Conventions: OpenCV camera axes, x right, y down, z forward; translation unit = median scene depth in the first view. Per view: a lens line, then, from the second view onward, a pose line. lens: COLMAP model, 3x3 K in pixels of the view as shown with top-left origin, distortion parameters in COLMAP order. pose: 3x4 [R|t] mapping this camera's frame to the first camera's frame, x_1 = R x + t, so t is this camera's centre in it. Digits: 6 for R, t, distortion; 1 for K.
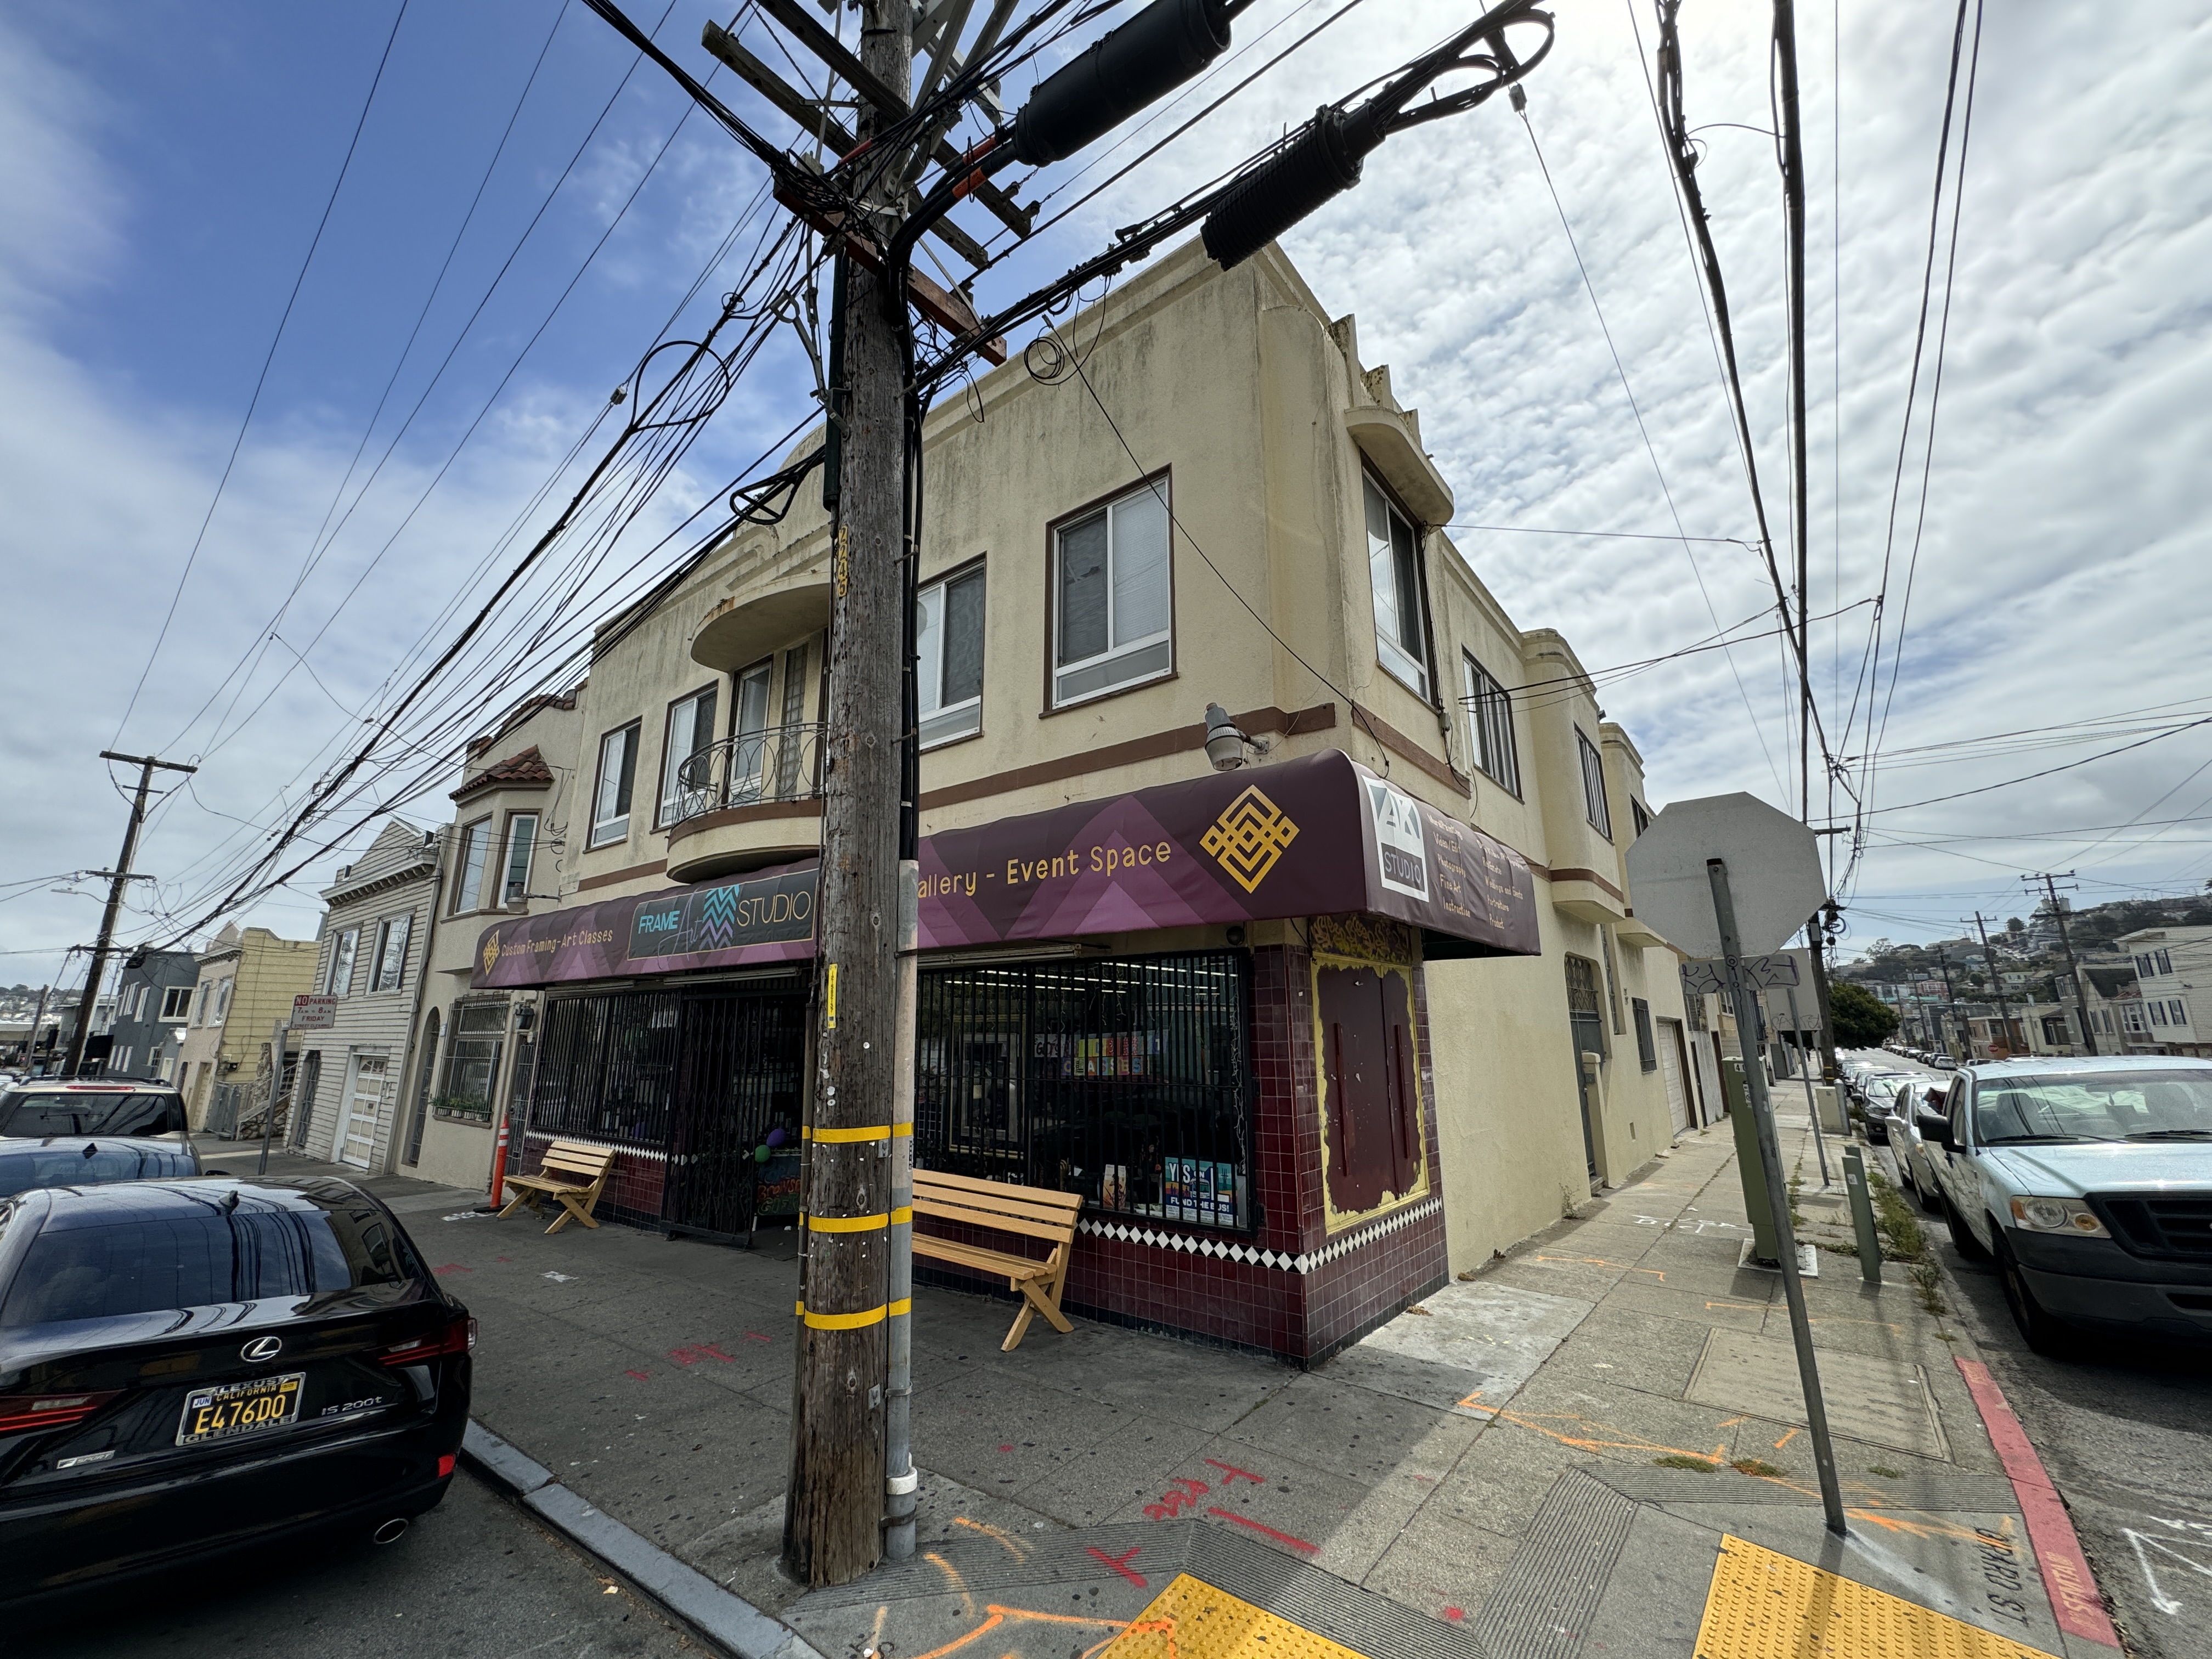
lens RADIAL K [[880.6, 0, 1108.6], [0, 880.6, 831.0], [0, 0, 1]] dist [-0.000382, -0.000461]
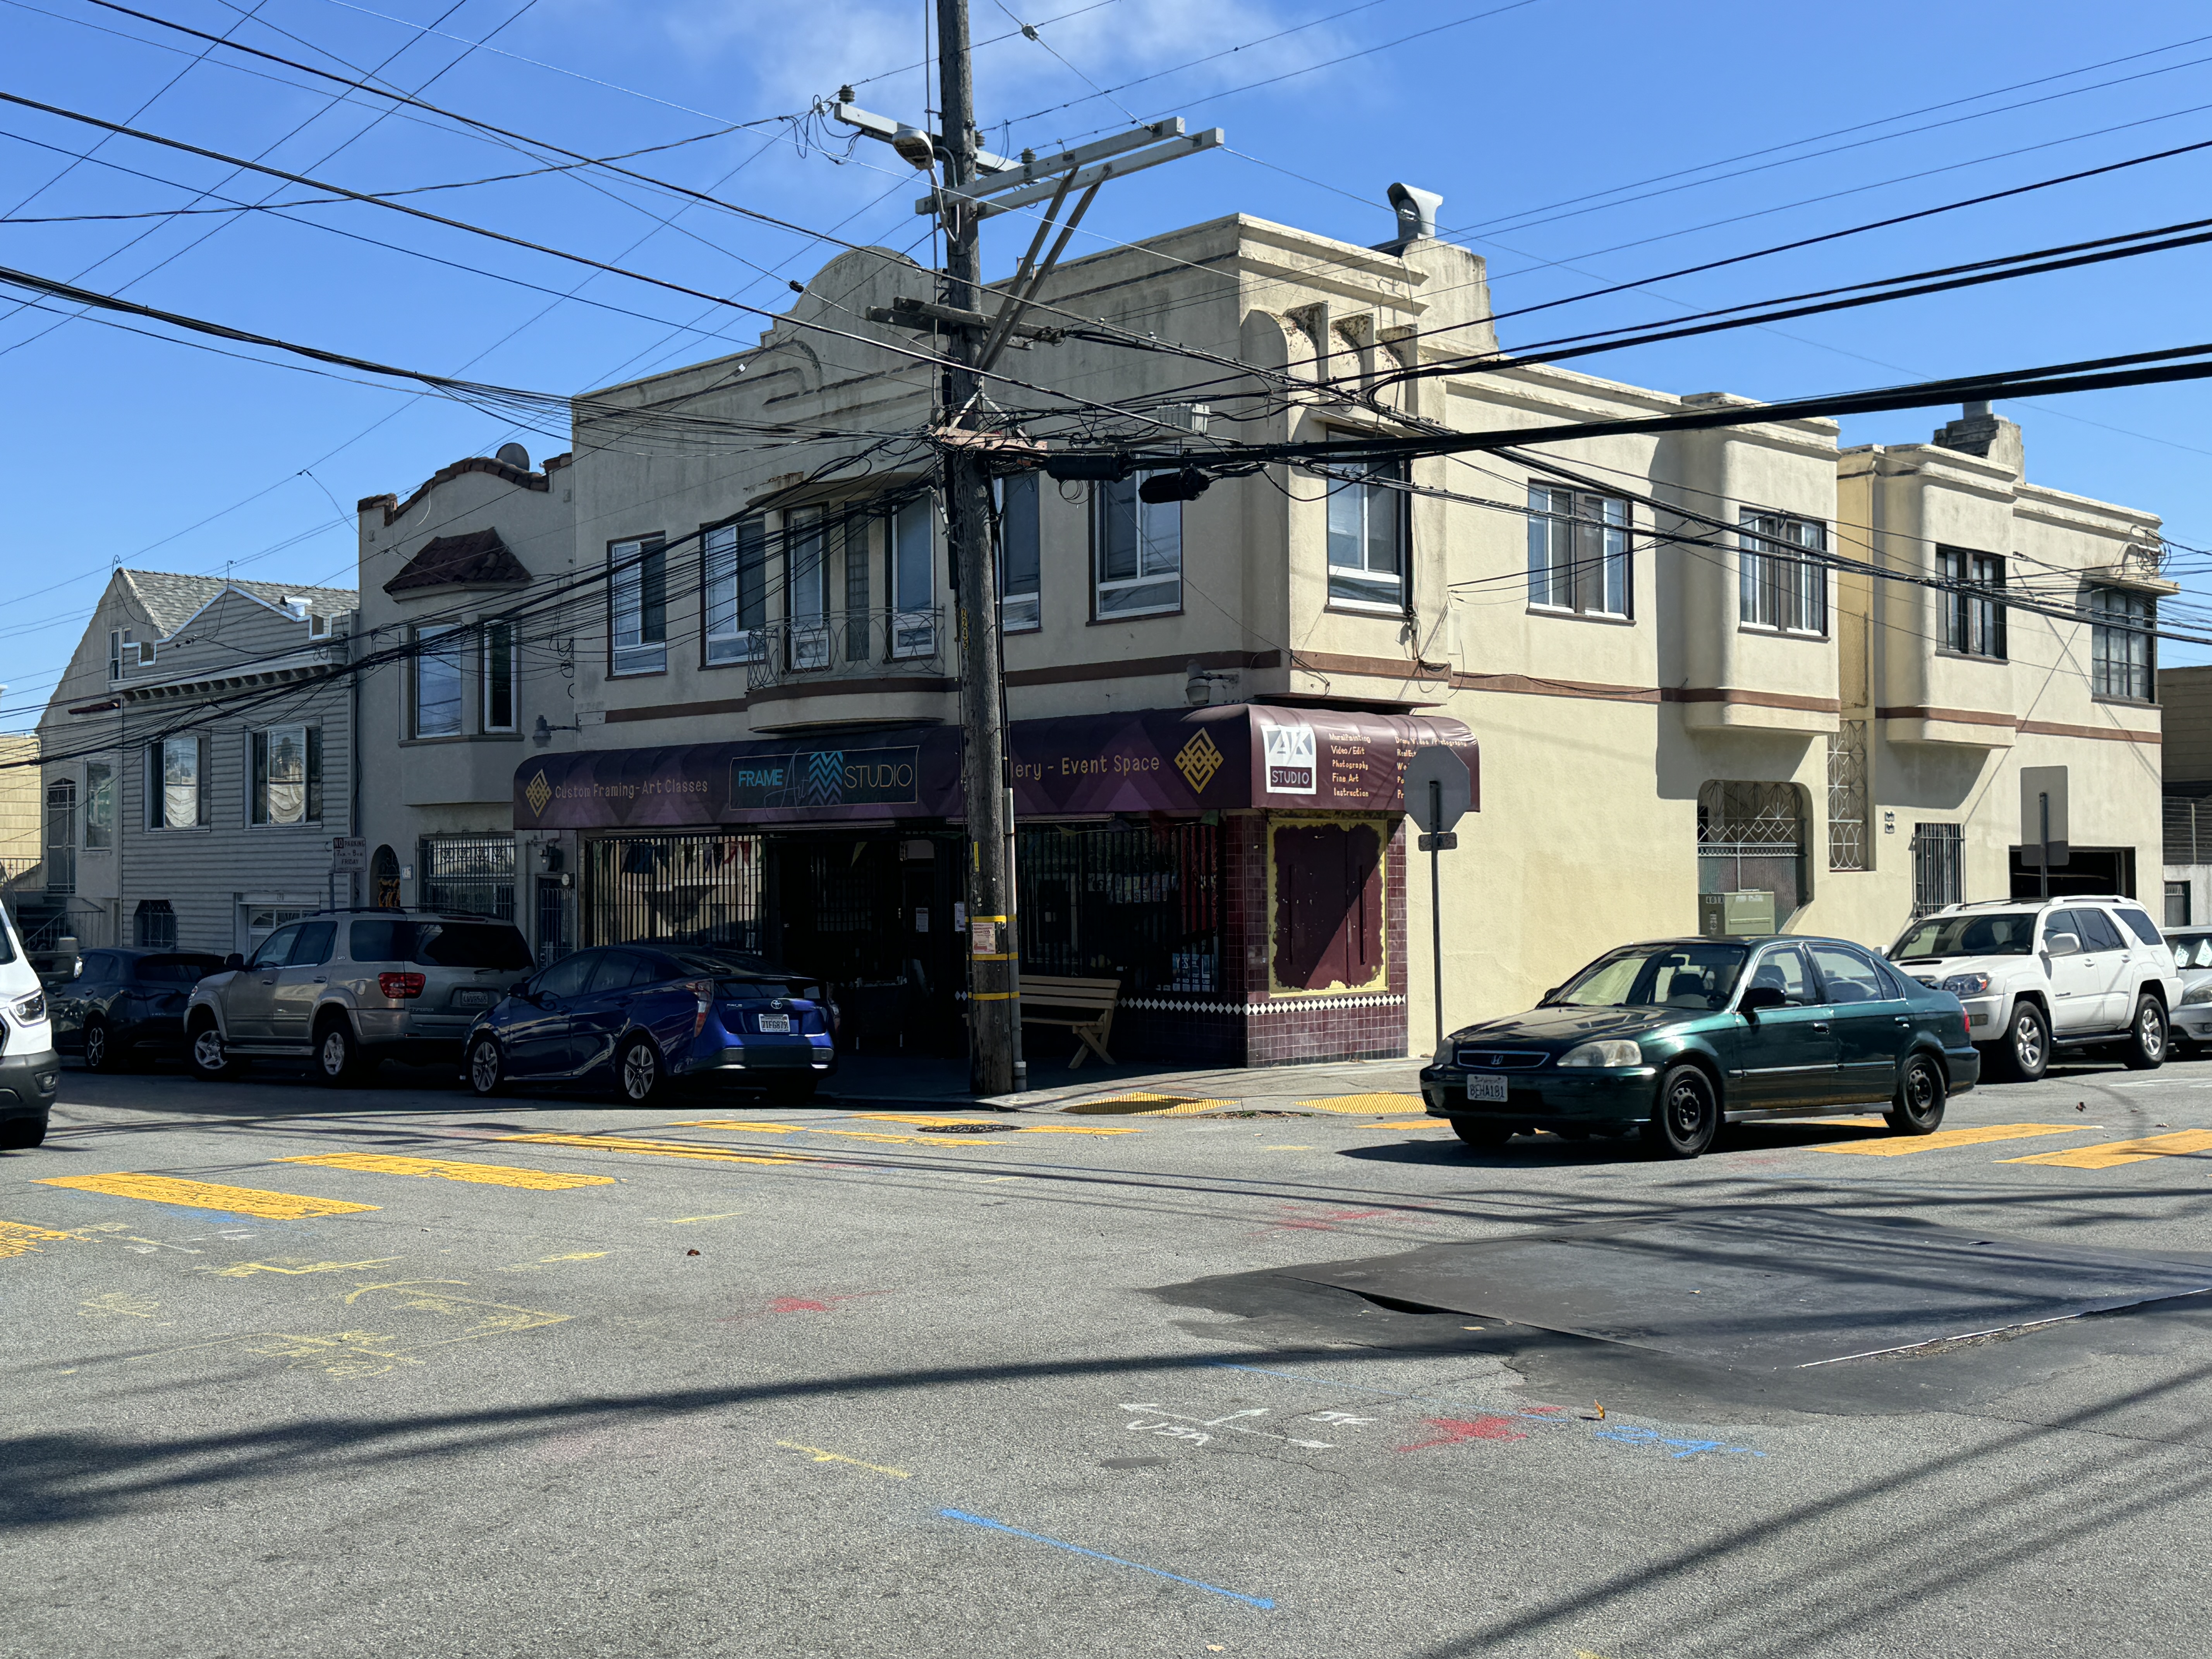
lens RADIAL K [[2327.0, 0, 1109.1], [0, 2327.0, 840.4], [0, 0, 1]] dist [0.110713, 0.000000]
pose [[0.992925, -0.006627, -0.118558, 0.423351], [0.031568, 0.977242, 0.209765, -0.644642], [0.114470, -0.212024, 0.970537, -2.786053]]
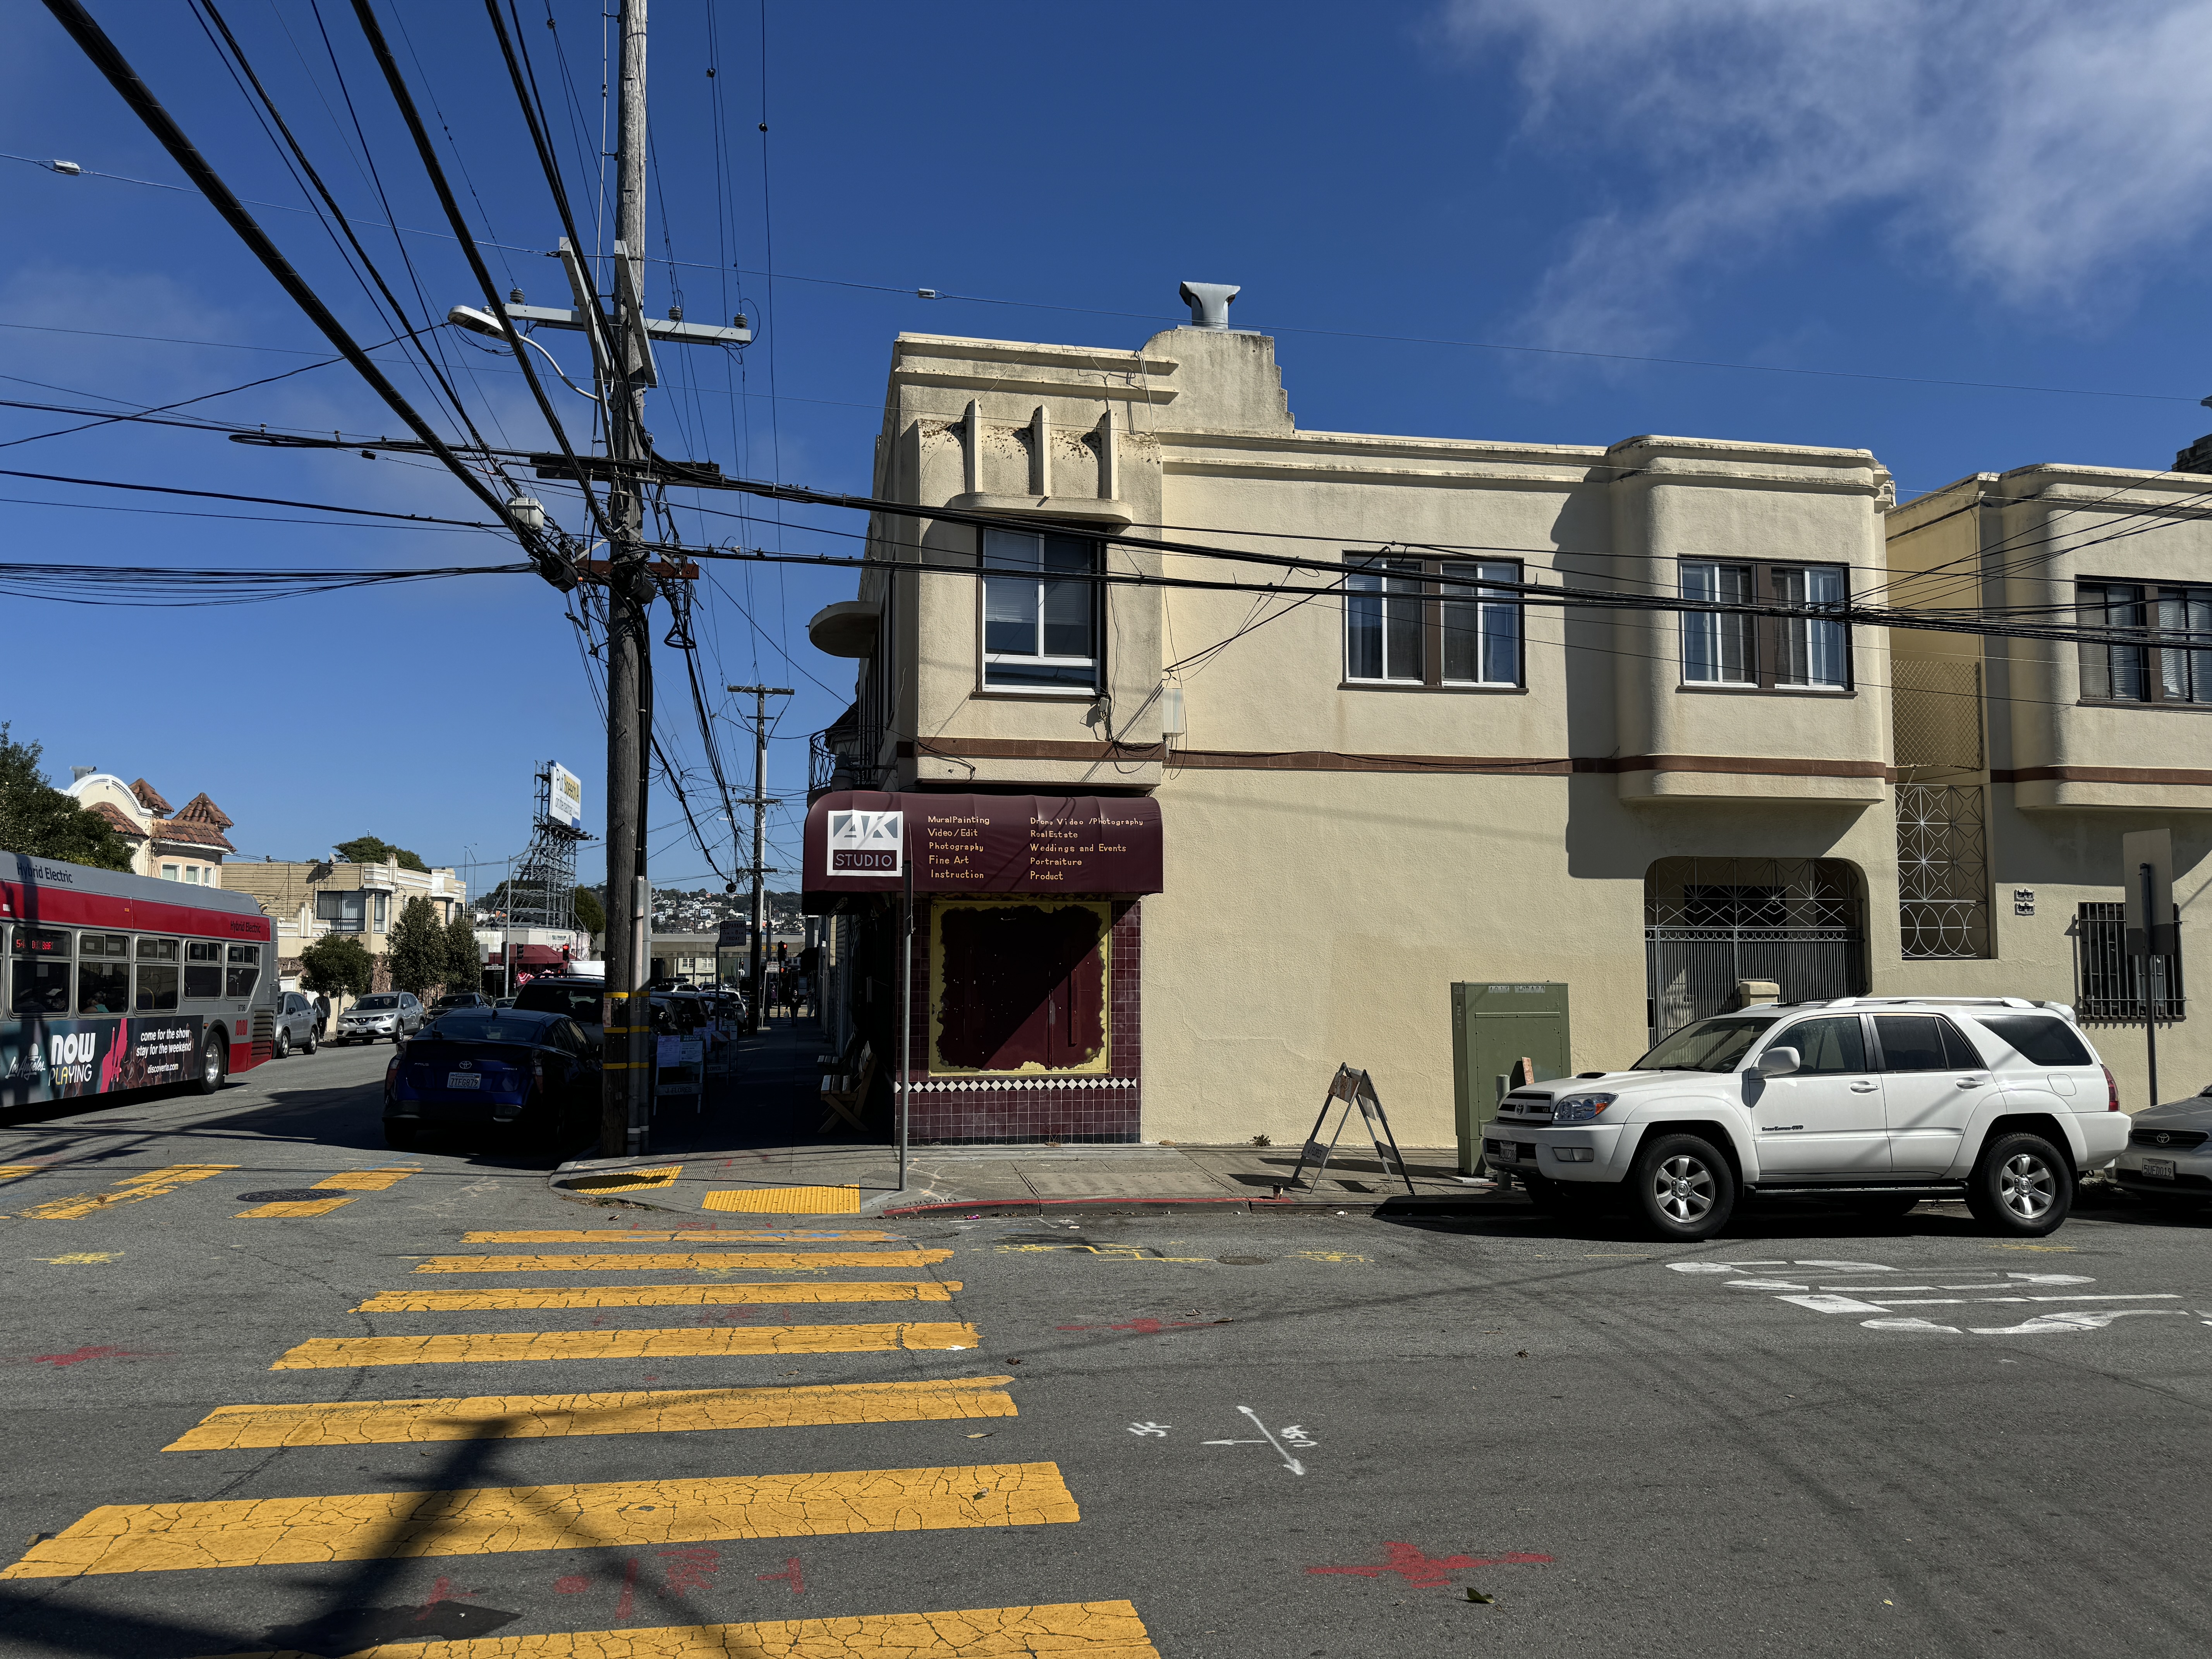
lens RADIAL K [[1546.7, 0, 1118.1], [0, 1546.7, 845.2], [0, 0, 1]] dist [0.078421, -0.096093]
pose [[0.763263, -0.041014, -0.644784, 2.183263], [0.142784, 0.984015, 0.106429, -0.194655], [0.630112, -0.173298, 0.756919, -0.795966]]
